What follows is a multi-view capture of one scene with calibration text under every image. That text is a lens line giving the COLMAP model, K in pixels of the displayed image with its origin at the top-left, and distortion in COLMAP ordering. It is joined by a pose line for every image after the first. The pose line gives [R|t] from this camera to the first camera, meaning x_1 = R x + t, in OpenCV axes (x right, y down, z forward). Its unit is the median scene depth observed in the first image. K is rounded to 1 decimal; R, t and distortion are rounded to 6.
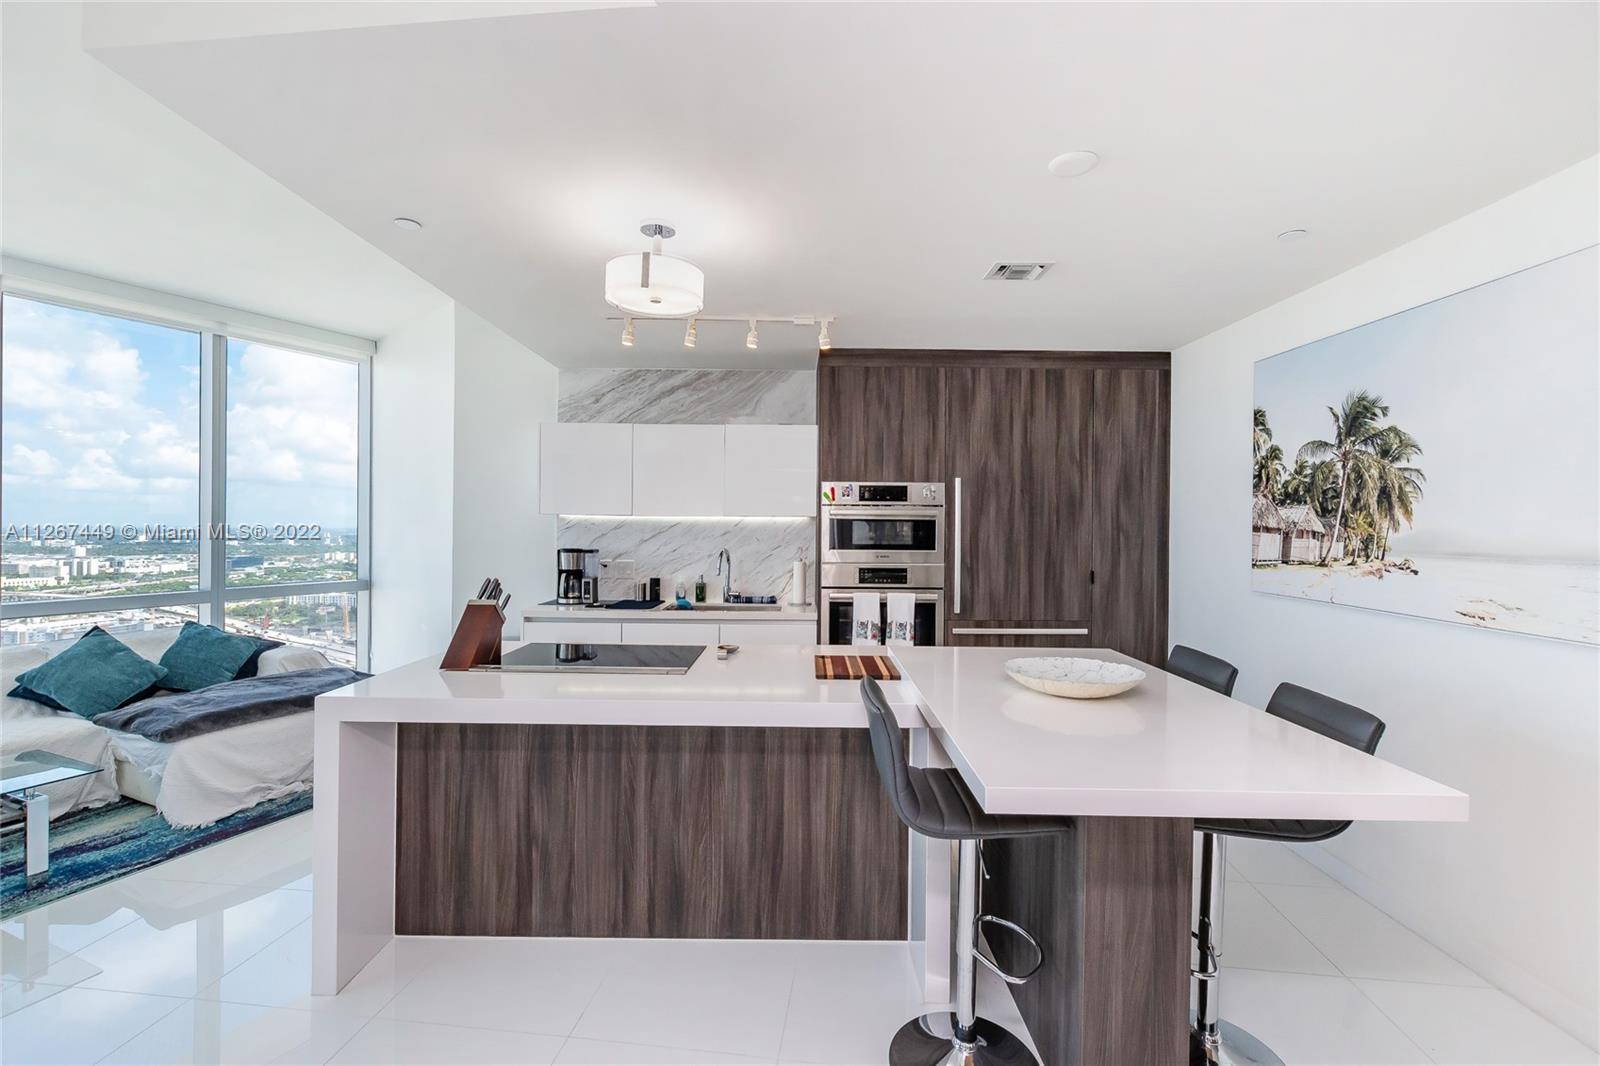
lens RADIAL K [[685.0, 0, 799.7], [0, 685.0, 528.3], [0, 0, 1]] dist [0.003197, -0.001235]
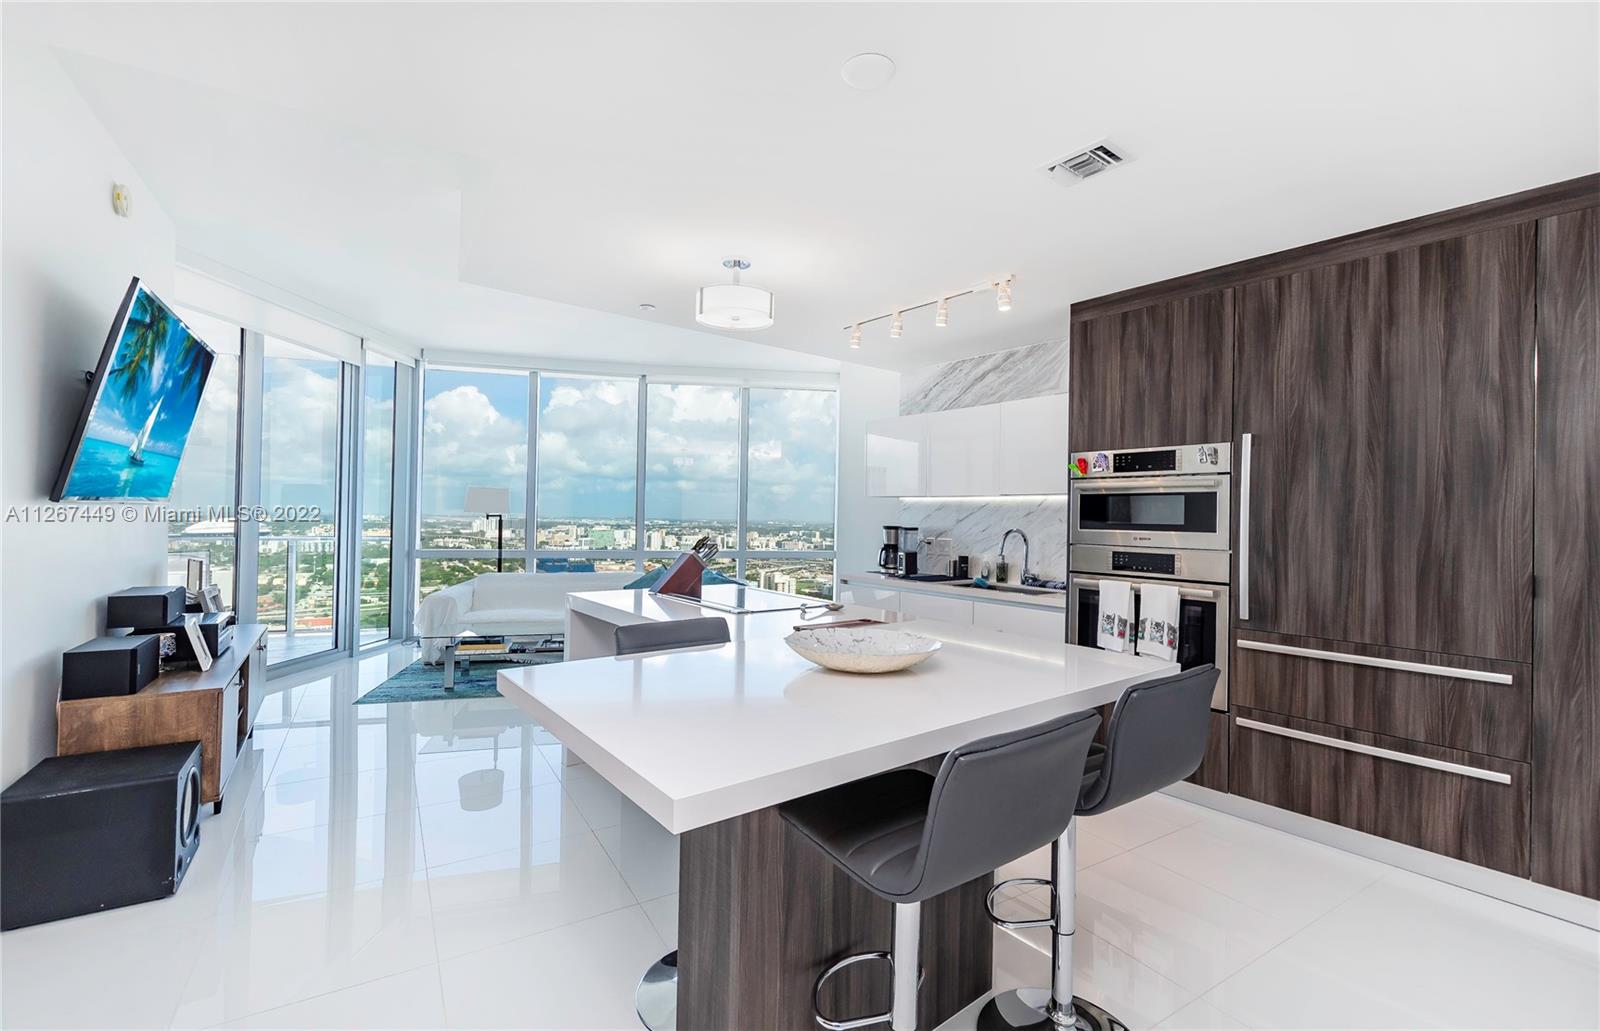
lens RADIAL K [[671.4, 0, 832.0], [0, 671.4, 511.4], [0, 0, 1]] dist [0.007272, 0.000022]
pose [[0.636536, -0.005455, -0.771228, 0.495595], [-0.012356, 0.999775, -0.017270, 0.026653], [0.771148, 0.020522, 0.636325, 0.200564]]
